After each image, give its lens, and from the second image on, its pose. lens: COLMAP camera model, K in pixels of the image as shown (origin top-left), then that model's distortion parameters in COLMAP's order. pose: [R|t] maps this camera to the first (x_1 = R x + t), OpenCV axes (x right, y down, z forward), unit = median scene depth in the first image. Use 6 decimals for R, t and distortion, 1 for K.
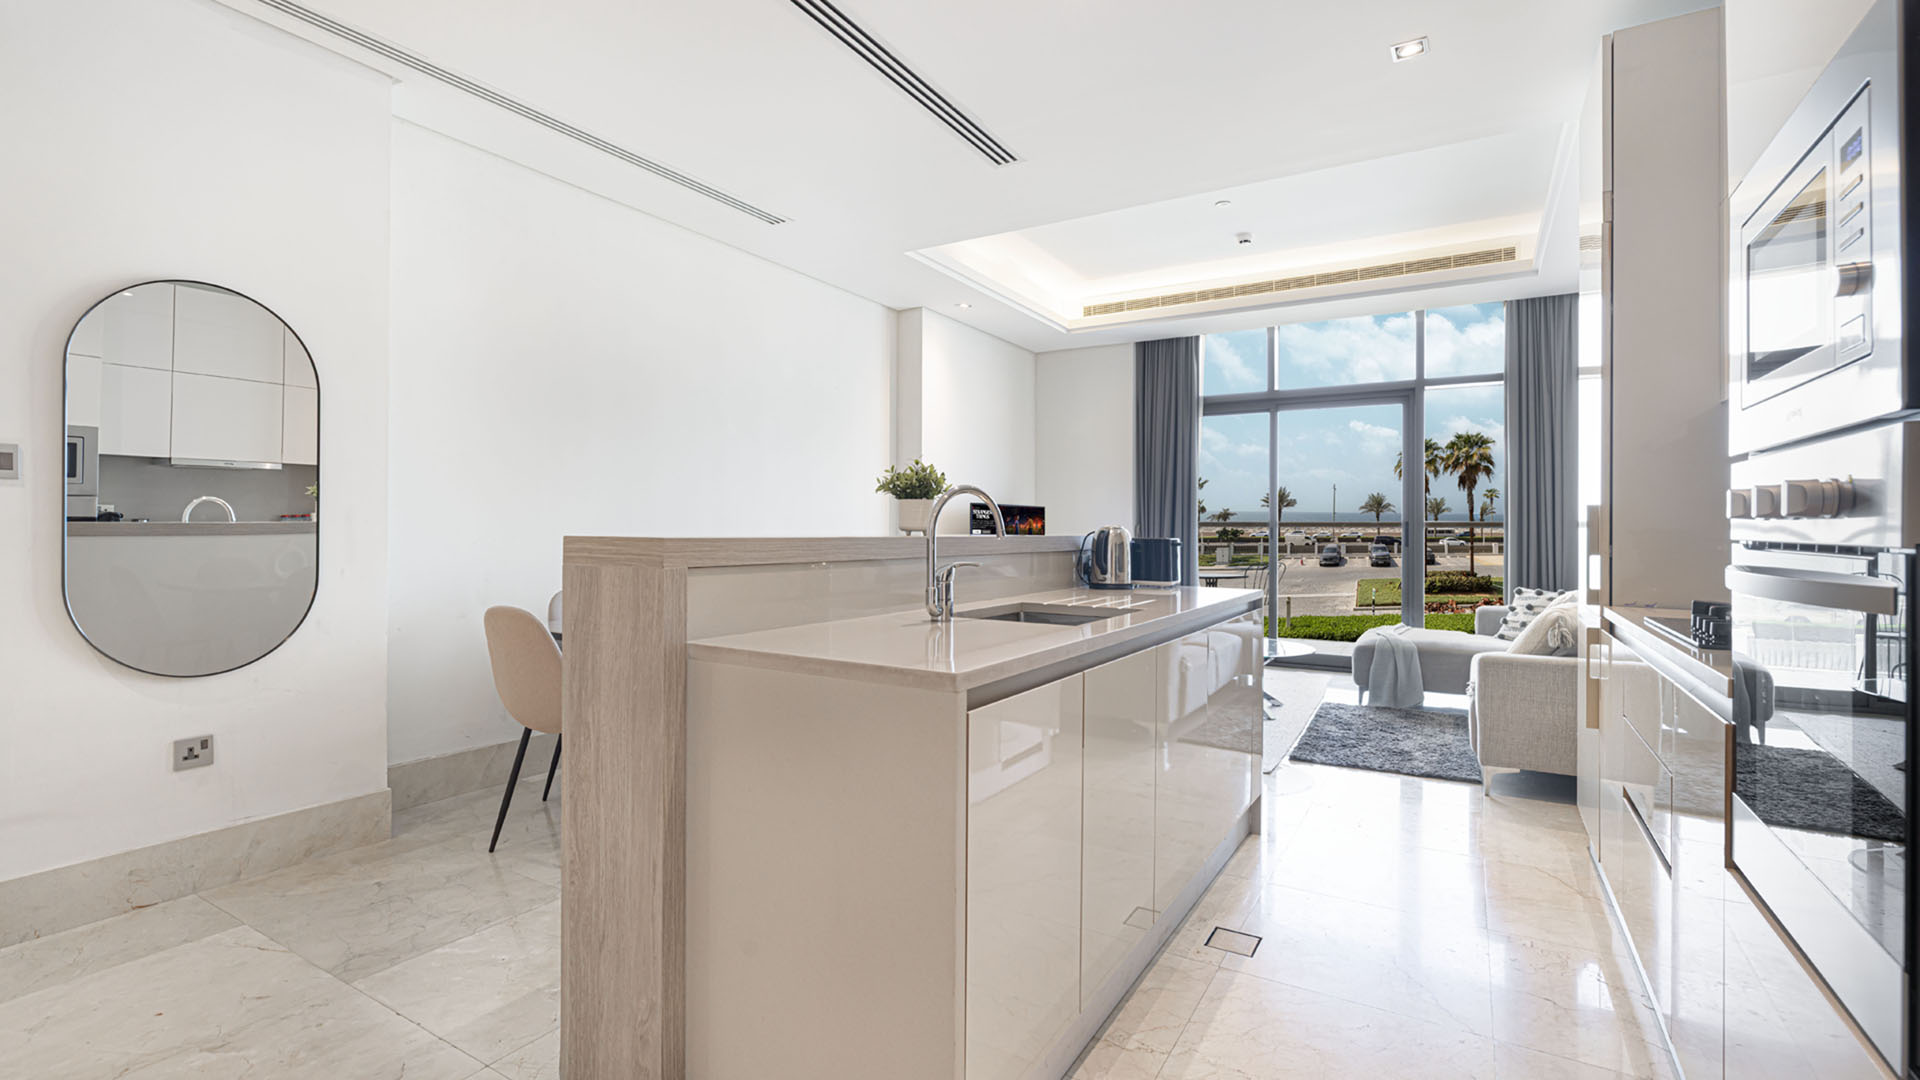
lens RADIAL K [[841.4, 0, 974.4], [0, 841.4, 527.7], [0, 0, 1]] dist [-0.006081, 0.000620]
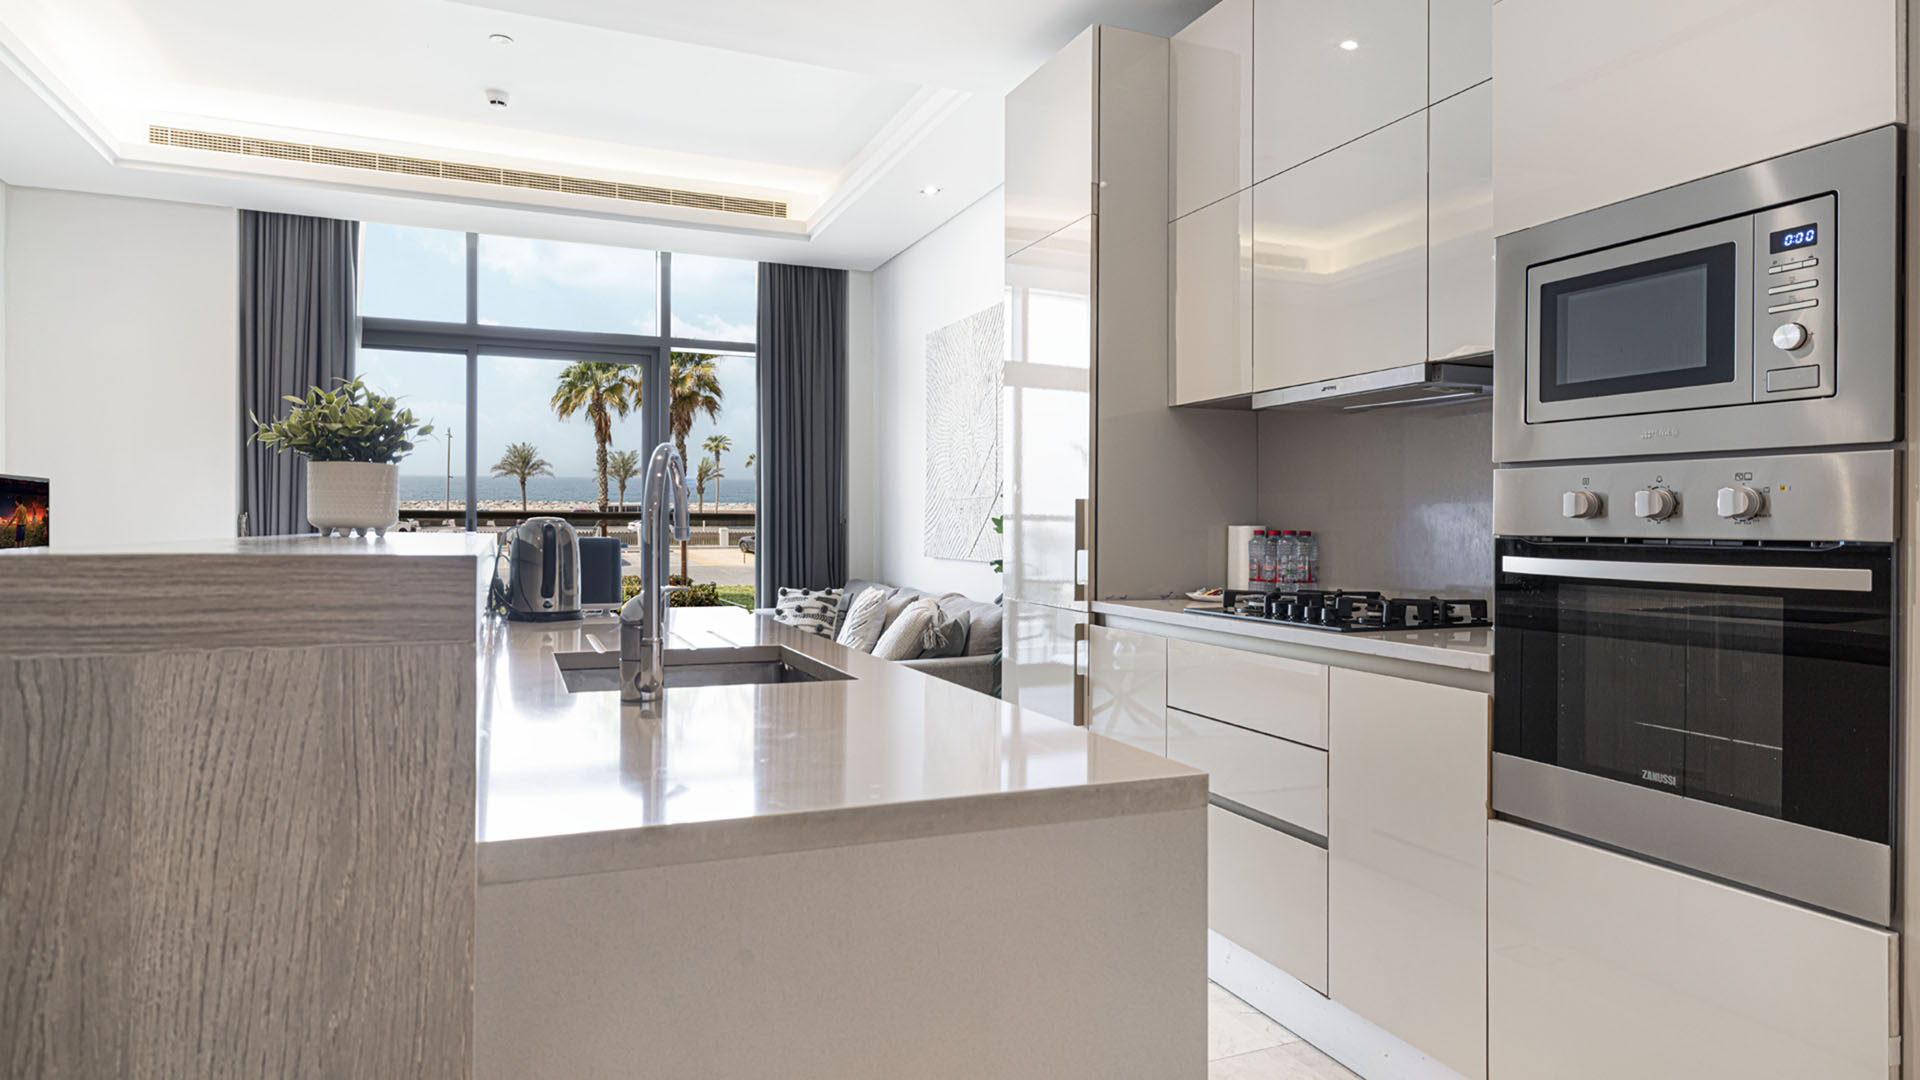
lens RADIAL K [[1091.3, 0, 965.2], [0, 1091.3, 532.8], [0, 0, 1]] dist [0.002092, -0.001277]
pose [[0.592075, -0.007378, 0.805849, -0.176690], [-0.002656, 0.999935, 0.011107, -0.000544], [-0.805878, -0.008717, 0.592017, 0.164971]]
